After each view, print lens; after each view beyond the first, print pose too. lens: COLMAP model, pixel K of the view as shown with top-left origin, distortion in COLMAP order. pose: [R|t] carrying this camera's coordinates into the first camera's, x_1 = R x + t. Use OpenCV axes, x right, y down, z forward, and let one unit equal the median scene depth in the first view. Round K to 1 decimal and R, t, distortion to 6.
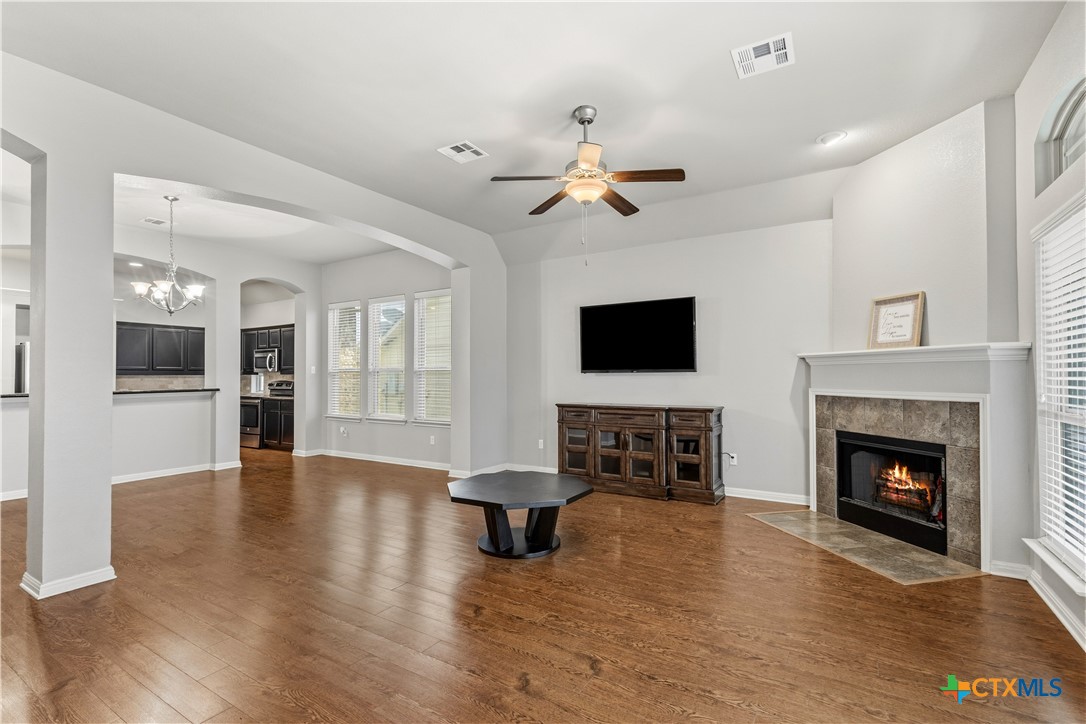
lens RADIAL K [[503.9, 0, 545.6], [0, 503.9, 367.7], [0, 0, 1]] dist [0.005589, 0.000054]
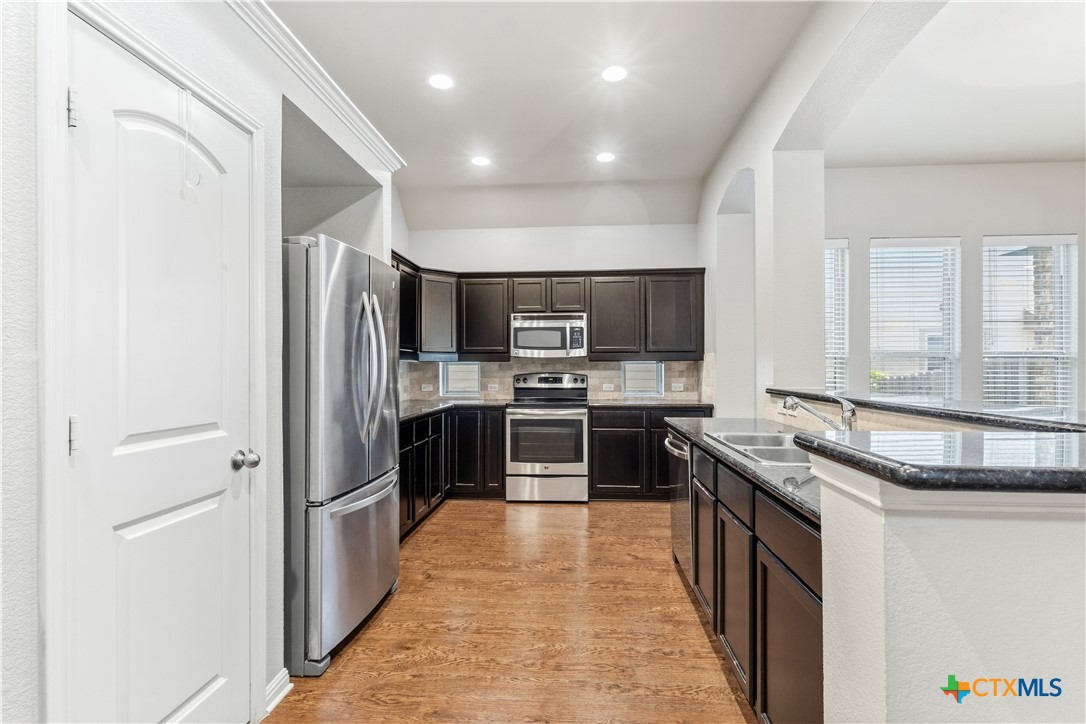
lens RADIAL K [[503.9, 0, 548.1], [0, 503.9, 363.5], [0, 0, 1]] dist [0.005589, 0.000054]
pose [[0.872850, 0.008705, 0.487911, -0.828584], [-0.013041, 0.999900, 0.005490, 0.013661], [-0.487815, -0.011155, 0.872876, 0.546735]]
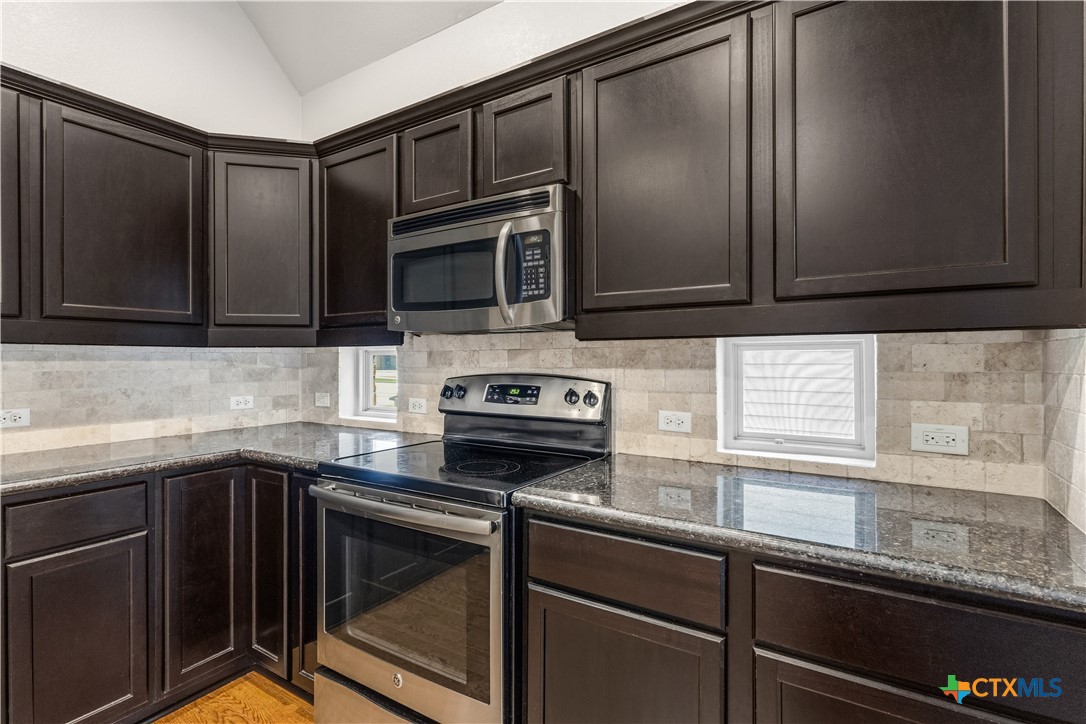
lens RADIAL K [[525.7, 0, 545.1], [0, 525.7, 359.4], [0, 0, 1]] dist [-0.002636, -0.000002]
pose [[0.999995, 0.001323, 0.003030, -0.536208], [-0.001401, 0.999663, 0.025922, 0.015537], [-0.002994, -0.025926, 0.999659, 0.823153]]
